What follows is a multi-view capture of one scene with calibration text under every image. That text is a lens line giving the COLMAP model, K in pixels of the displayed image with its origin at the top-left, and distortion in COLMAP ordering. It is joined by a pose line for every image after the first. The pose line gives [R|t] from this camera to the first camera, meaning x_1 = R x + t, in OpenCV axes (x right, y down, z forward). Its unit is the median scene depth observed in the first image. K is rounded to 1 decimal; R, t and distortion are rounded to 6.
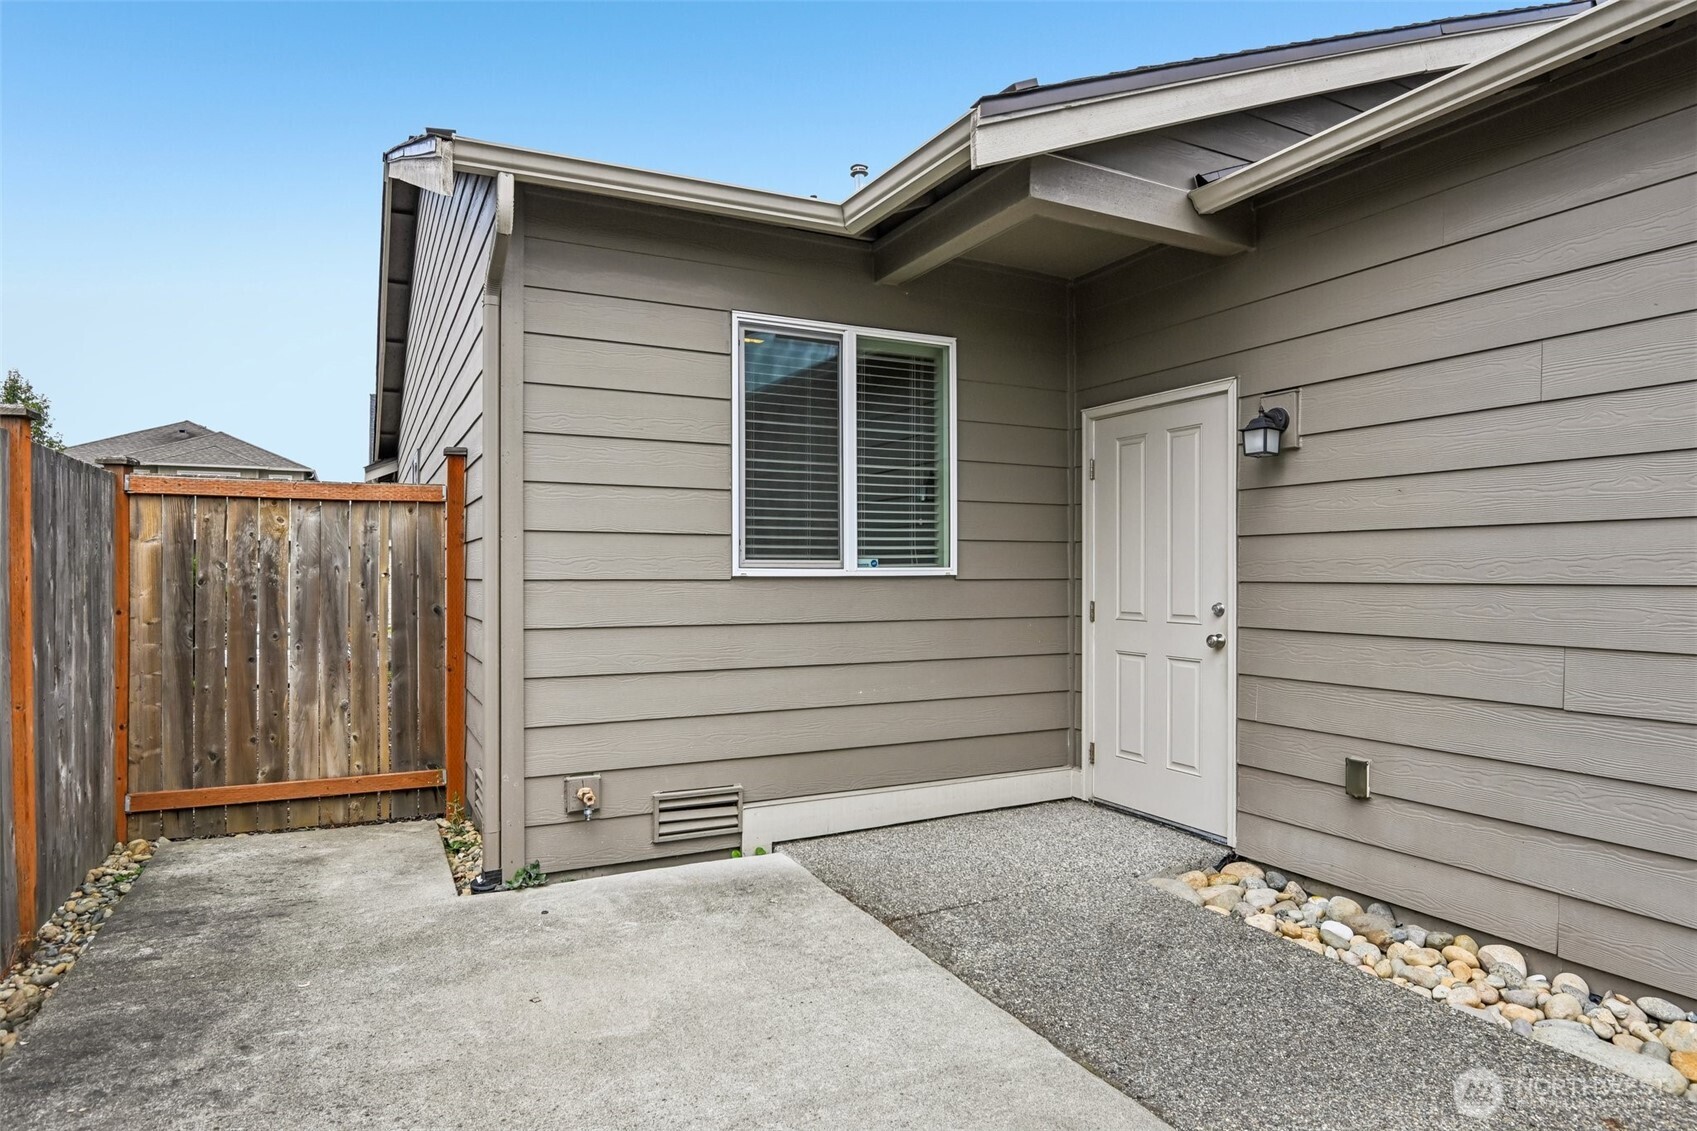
lens RADIAL K [[976.7, 0, 849.6], [0, 976.7, 582.5], [0, 0, 1]] dist [-0.004396, -0.000553]
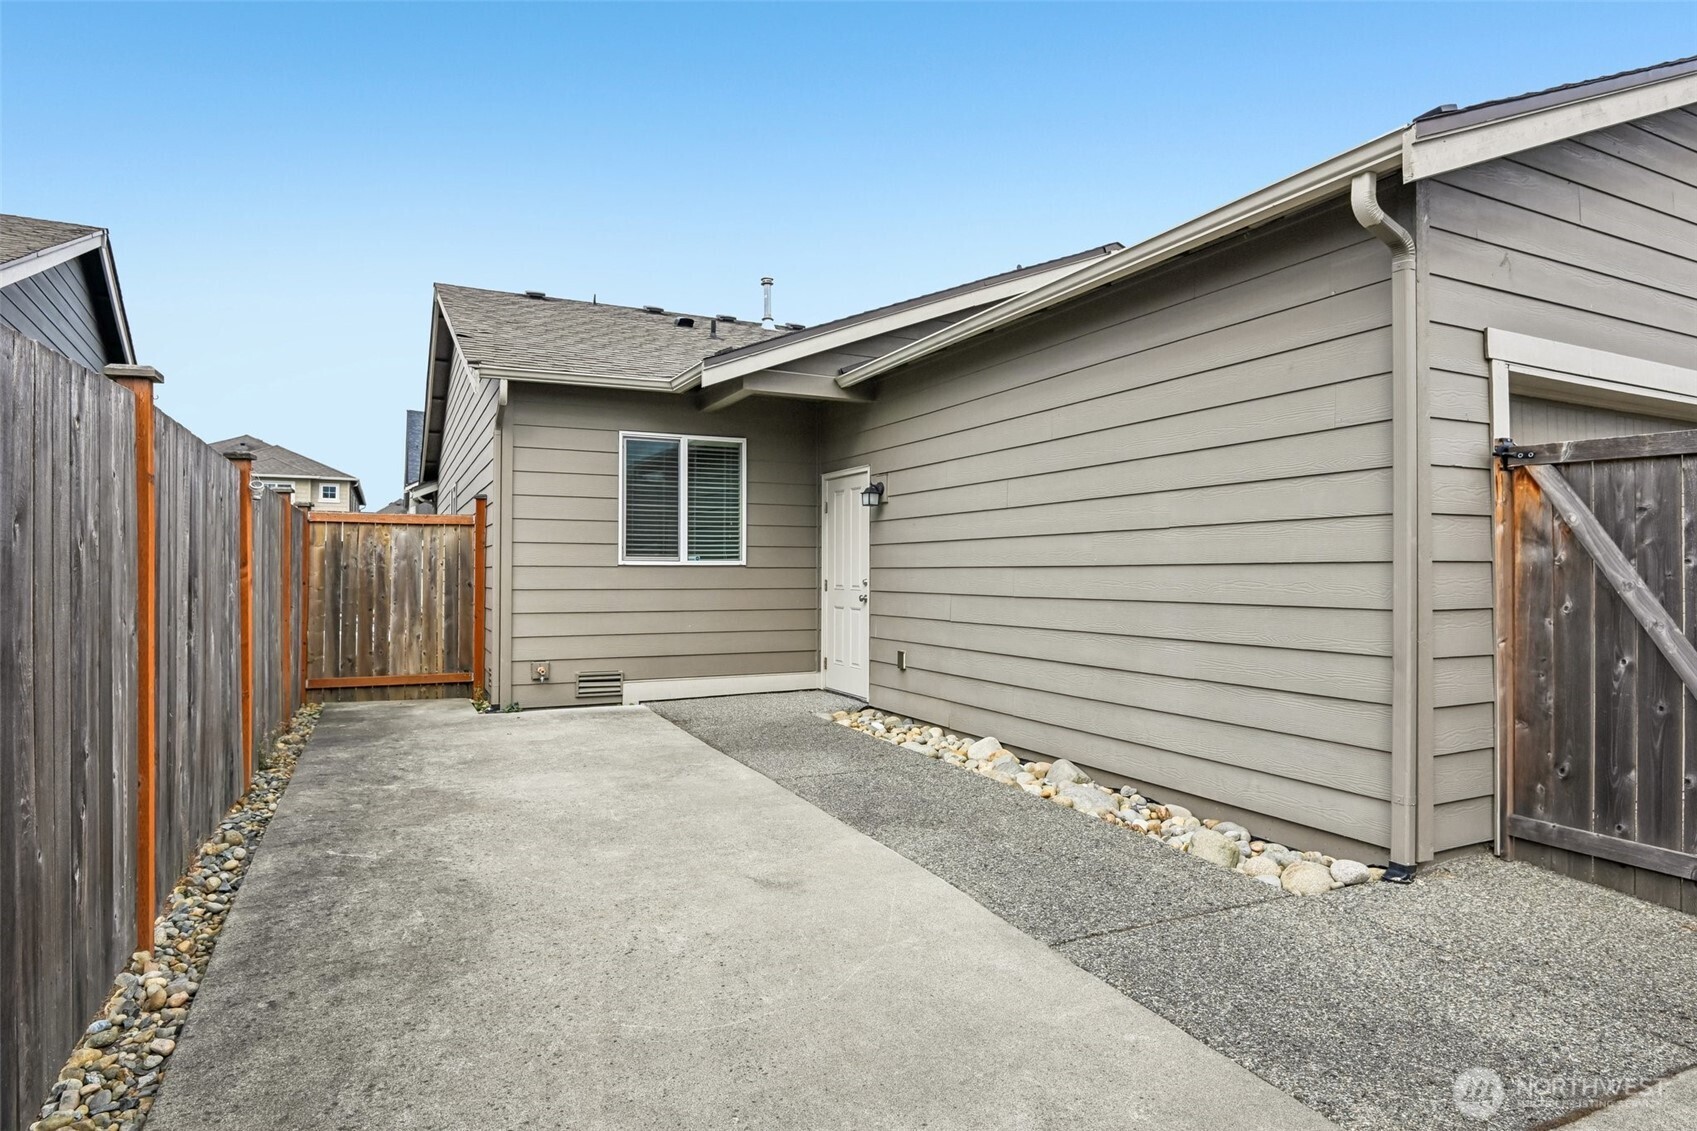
lens RADIAL K [[960.9, 0, 848.5], [0, 960.9, 565.5], [0, 0, 1]] dist [-0.002285, 0.000744]
pose [[0.999802, 0.002311, -0.019749, 0.351292], [-0.002659, 0.999841, -0.017605, 0.025904], [0.019705, 0.017654, 0.999650, -0.855538]]
